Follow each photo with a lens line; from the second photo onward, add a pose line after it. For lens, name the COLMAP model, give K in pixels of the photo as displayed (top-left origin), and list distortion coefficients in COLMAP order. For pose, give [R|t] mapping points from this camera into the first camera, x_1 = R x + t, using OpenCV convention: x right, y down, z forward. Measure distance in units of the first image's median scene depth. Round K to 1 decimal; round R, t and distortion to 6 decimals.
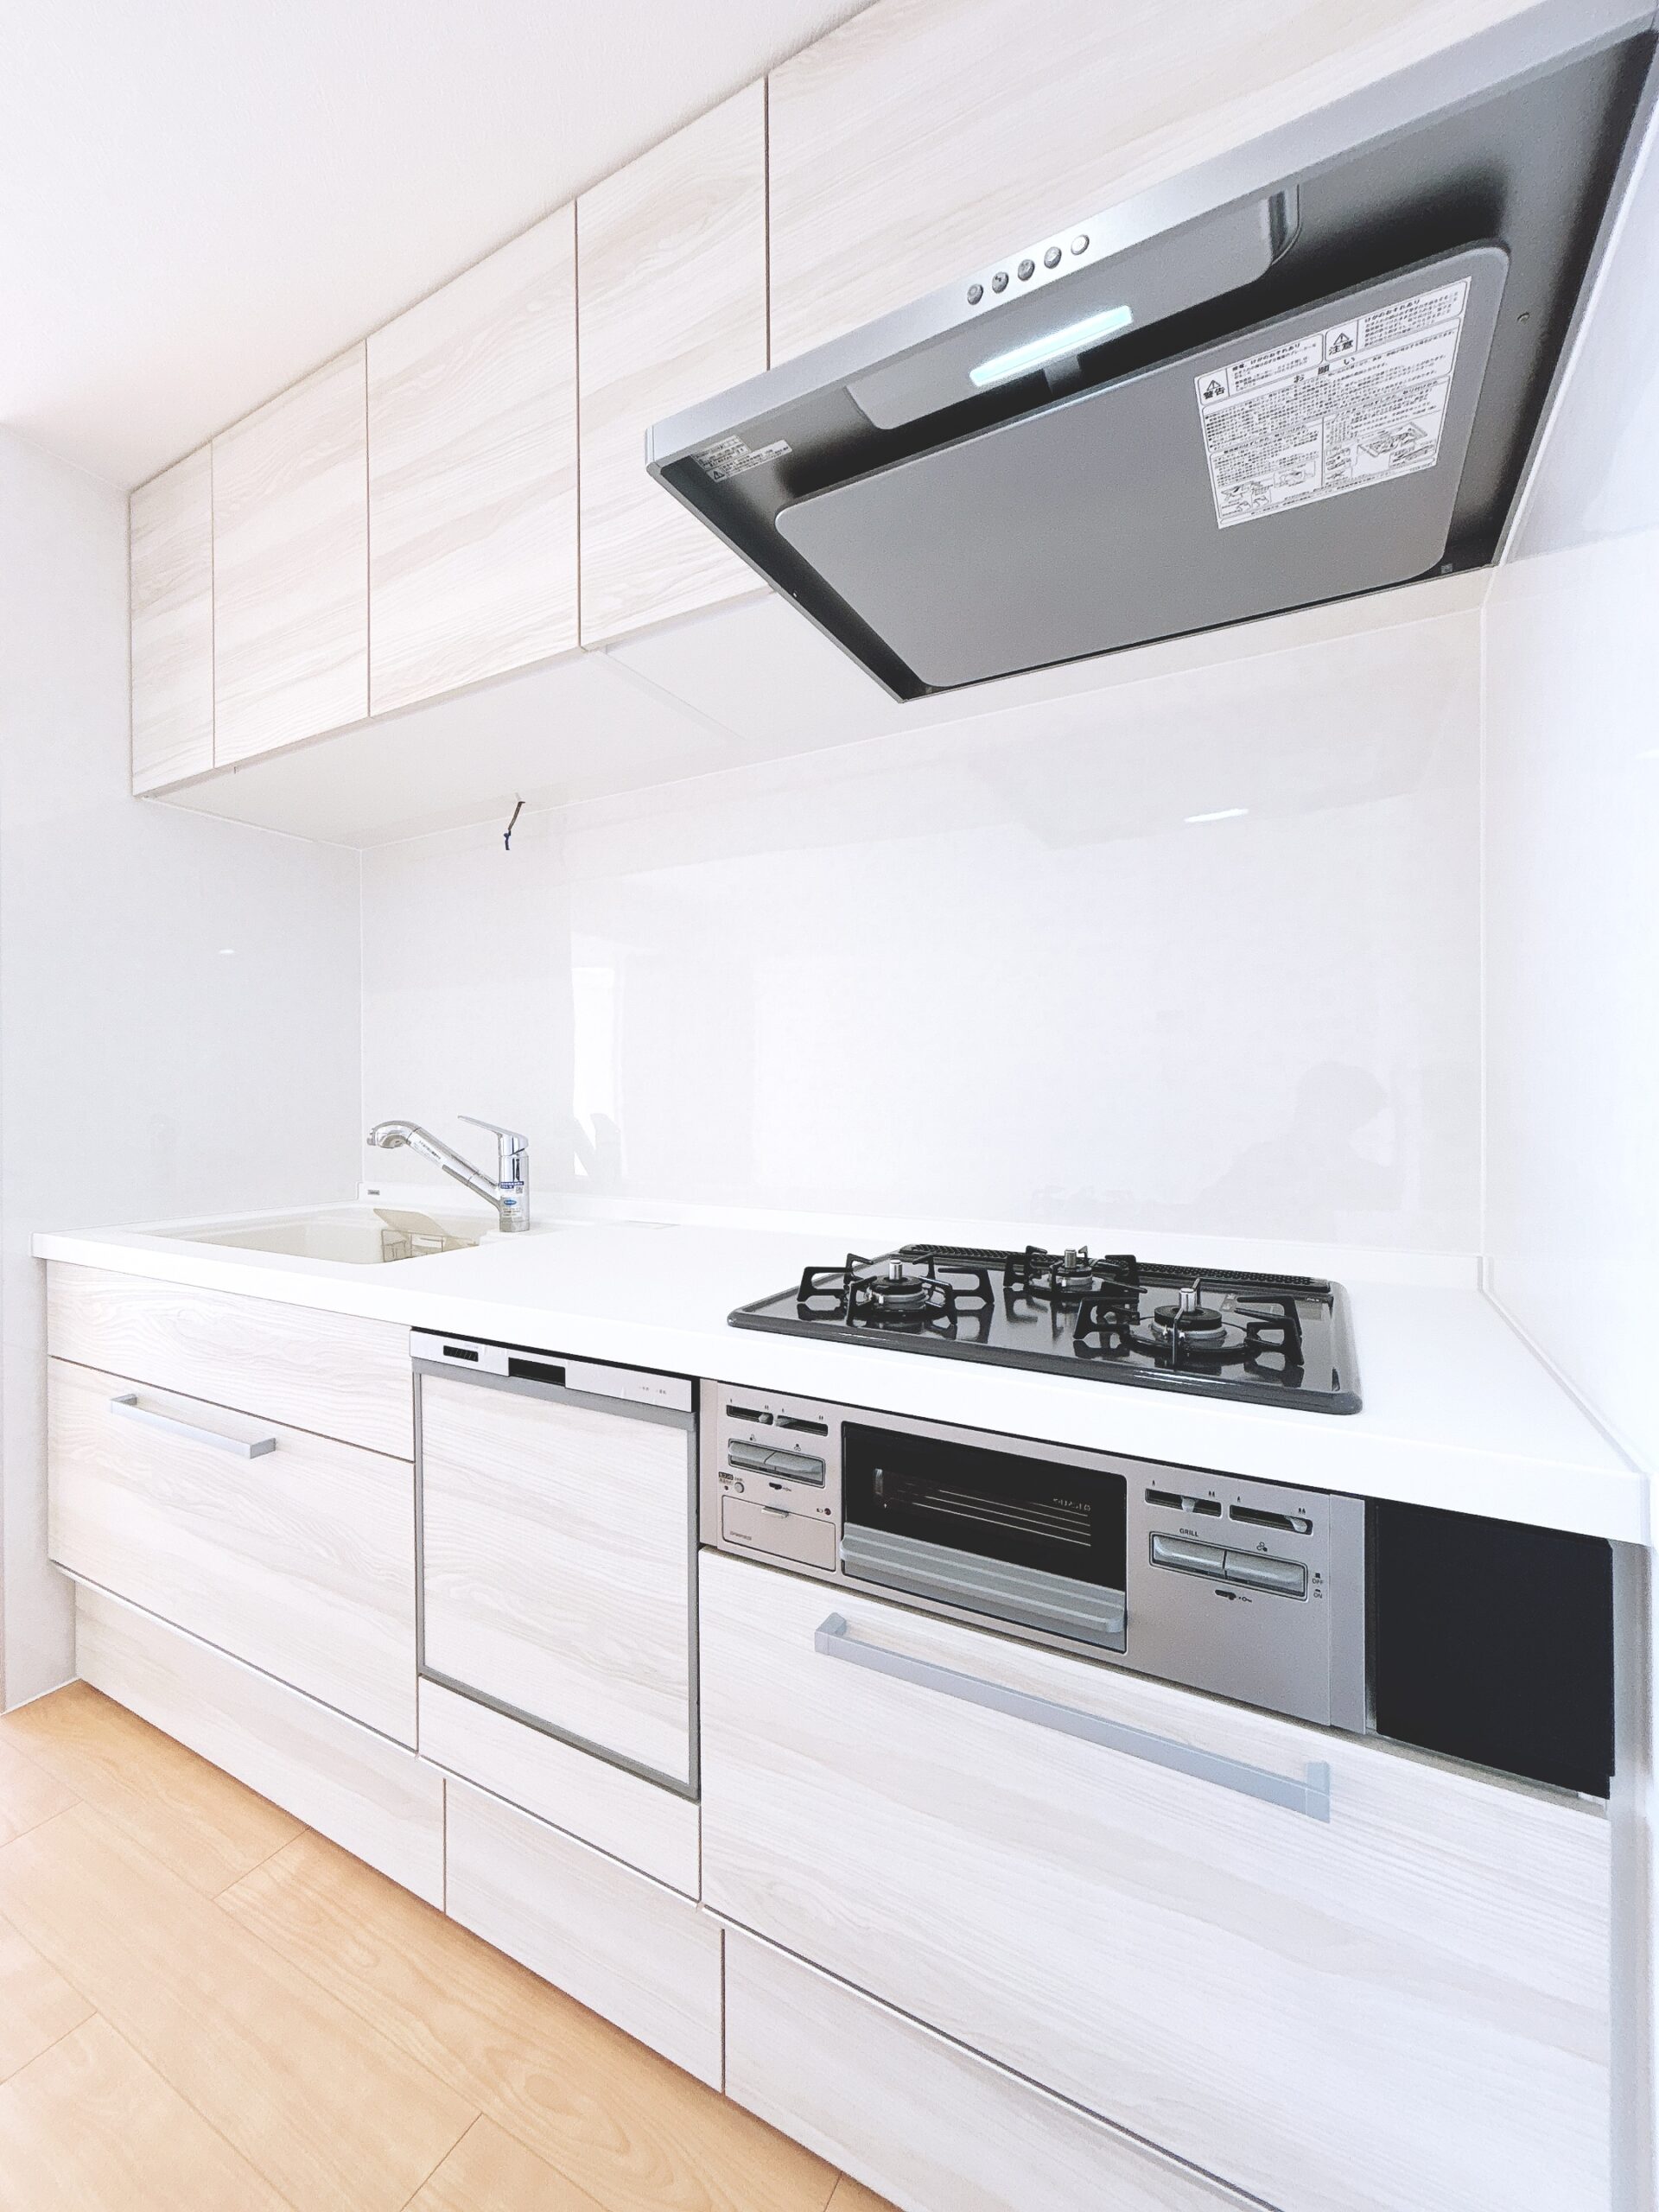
lens RADIAL K [[900.2, 0, 830.6], [0, 900.2, 1100.1], [0, 0, 1]] dist [0.000033, -0.000216]
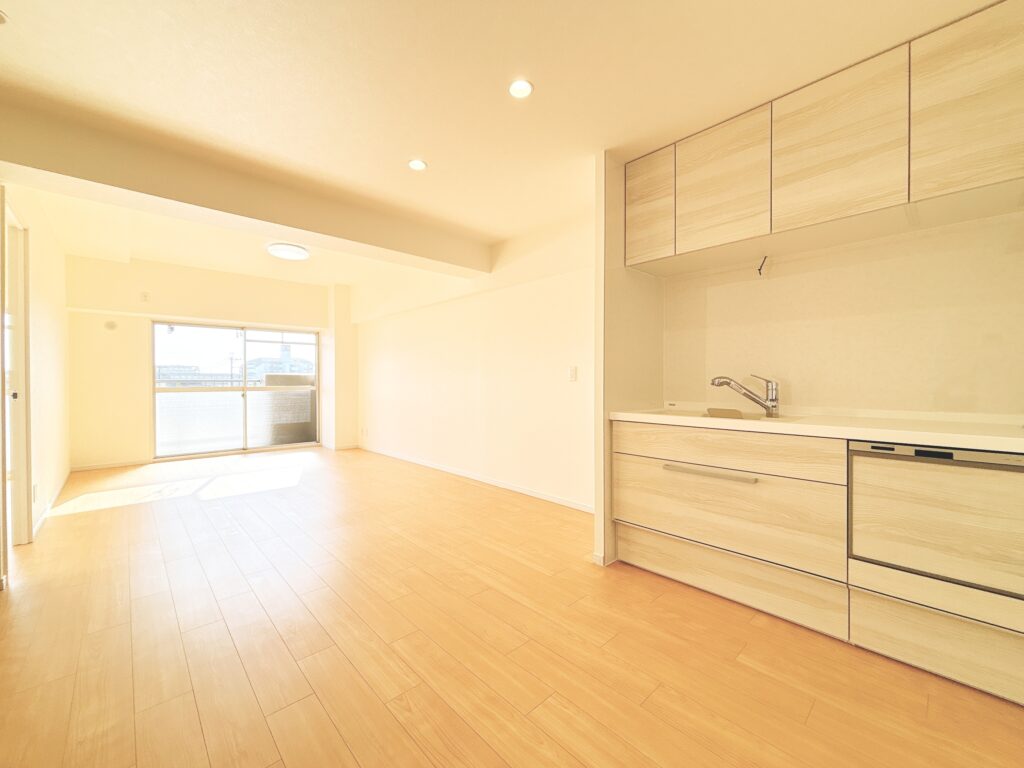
lens RADIAL K [[414.4, 0, 512.0], [0, 414.4, 384.0], [0, 0, 1]] dist [0.001492, 0.000531]
pose [[0.950489, 0.007719, -0.310661, -1.030871], [-0.005952, 0.999960, 0.006635, 0.060990], [0.310700, -0.004458, 0.950497, -0.607253]]
